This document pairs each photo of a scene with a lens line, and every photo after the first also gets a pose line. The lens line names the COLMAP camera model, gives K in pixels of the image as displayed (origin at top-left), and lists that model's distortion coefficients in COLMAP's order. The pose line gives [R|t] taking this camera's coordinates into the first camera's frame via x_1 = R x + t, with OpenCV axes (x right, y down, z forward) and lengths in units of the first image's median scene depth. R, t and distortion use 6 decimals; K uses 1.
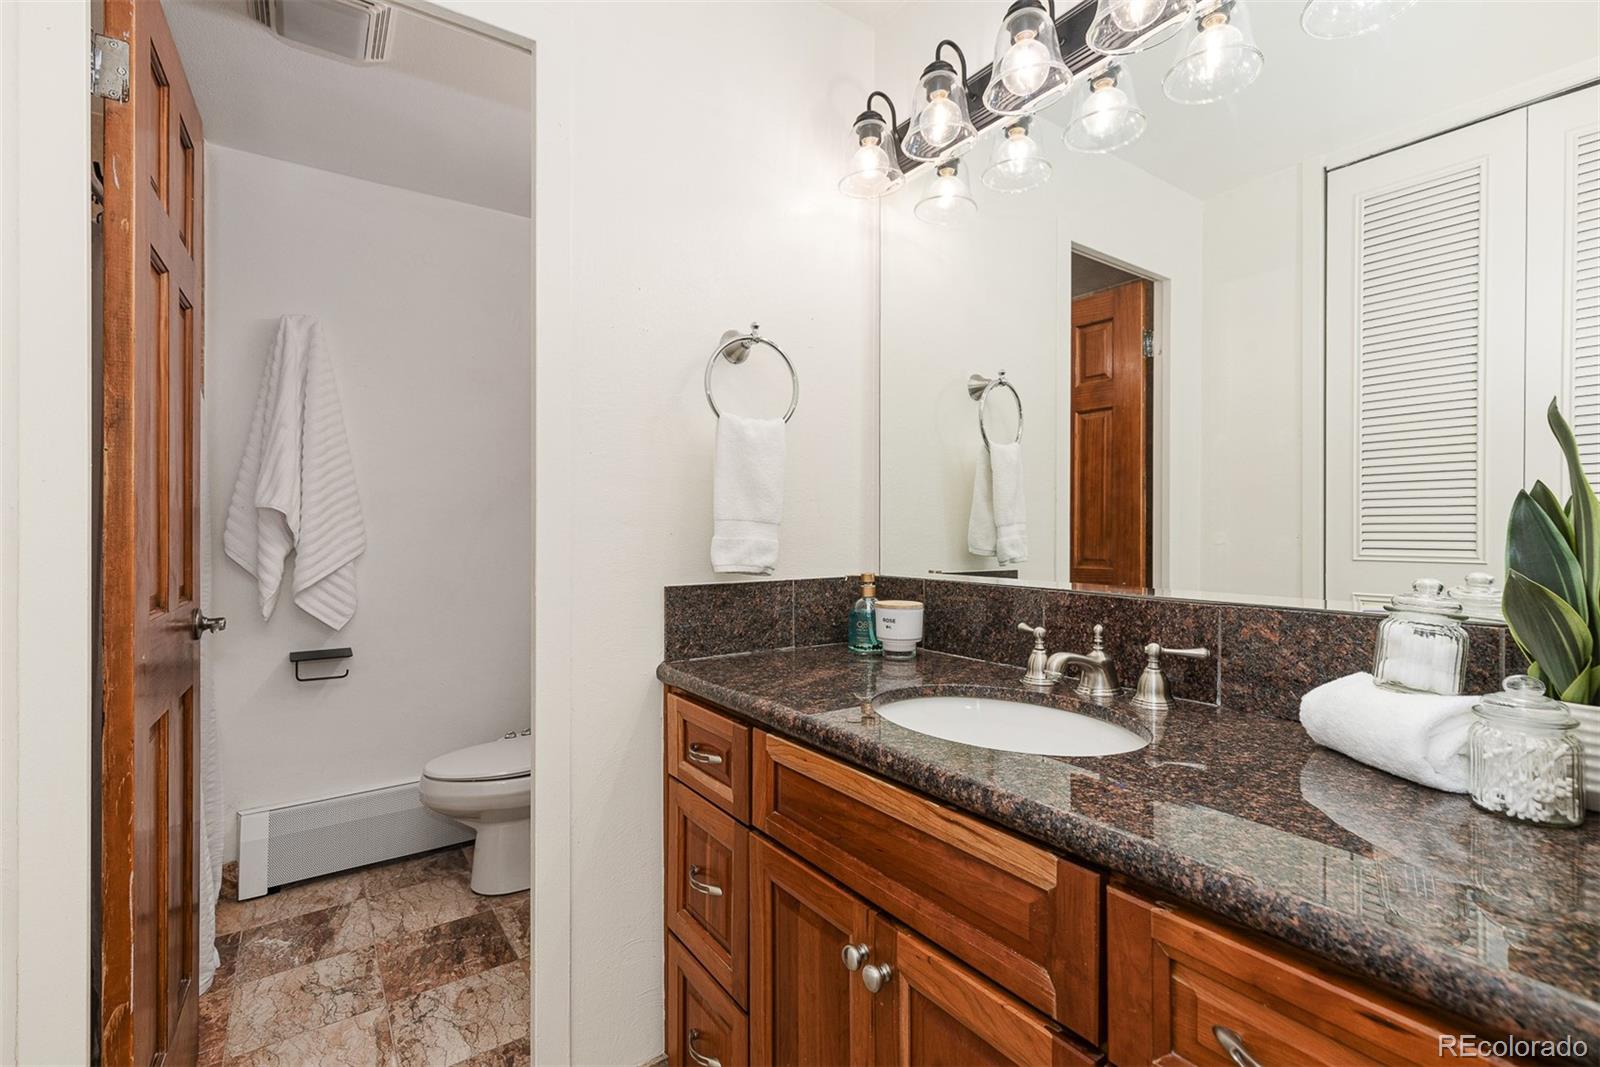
lens RADIAL K [[730.2, 0, 801.7], [0, 730.2, 533.2], [0, 0, 1]] dist [0.010335, -0.001627]
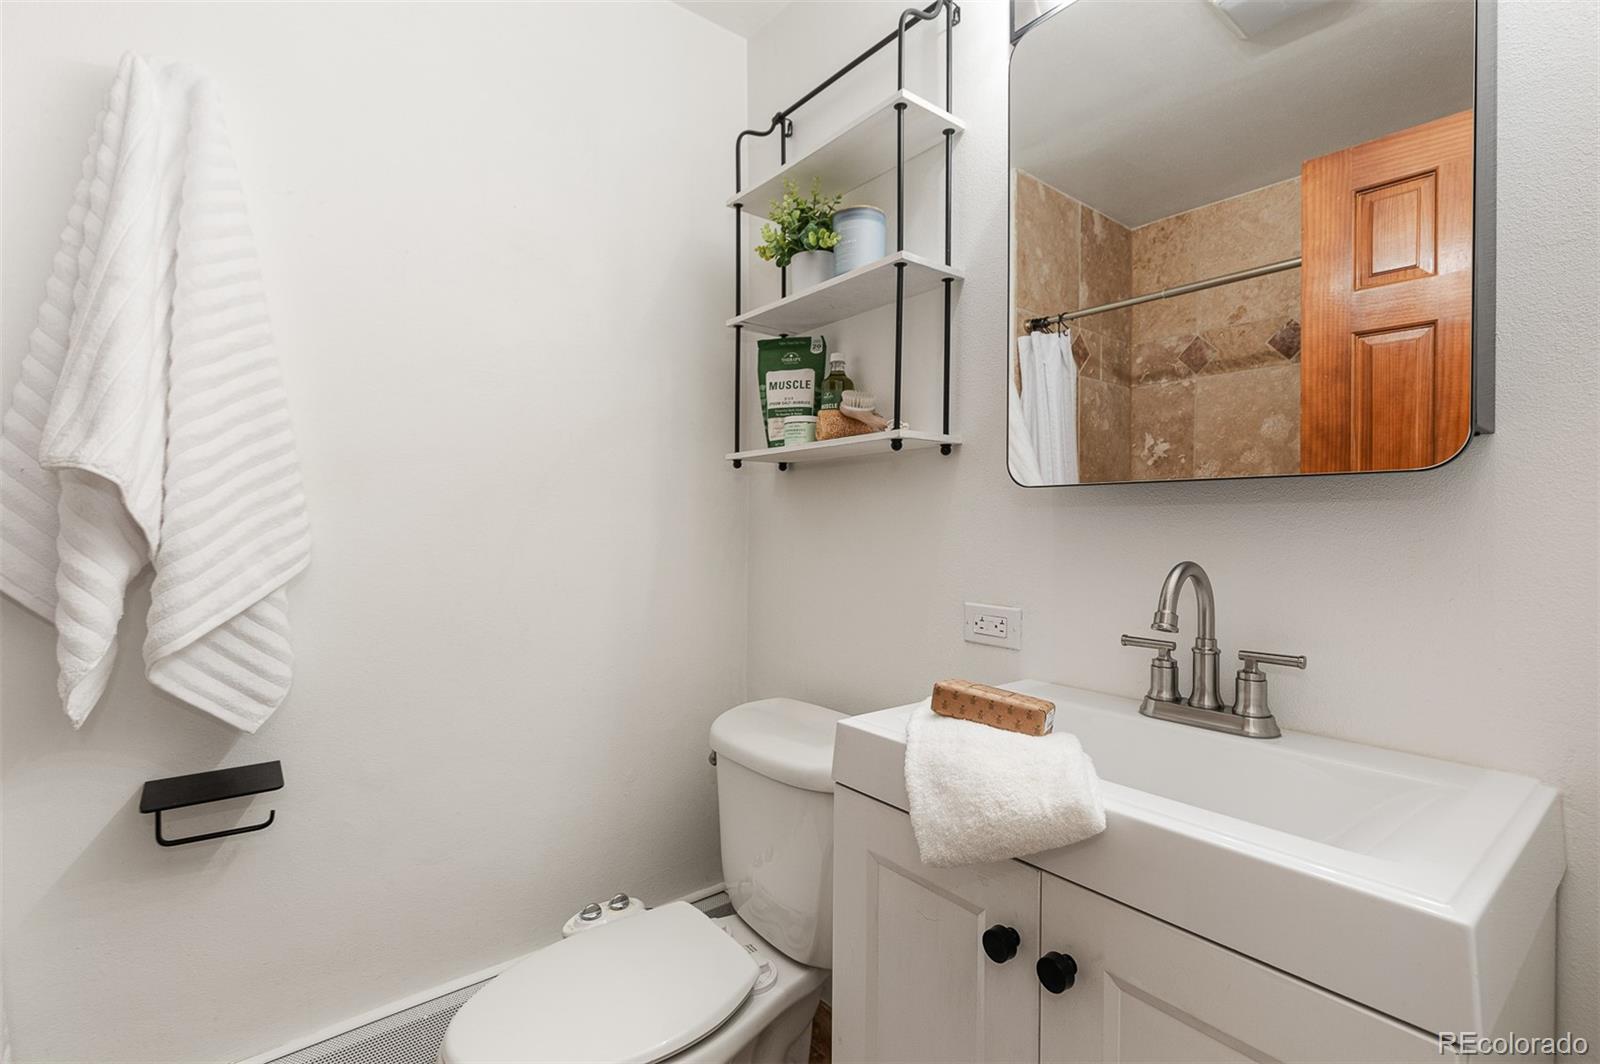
lens RADIAL K [[730.2, 0, 796.7], [0, 730.2, 532.1], [0, 0, 1]] dist [0.010335, -0.001627]
pose [[0.997431, -0.005676, 0.071413, -0.323467], [0.007039, 0.999797, -0.018854, 0.012434], [-0.071291, 0.019308, 0.997269, 0.515175]]
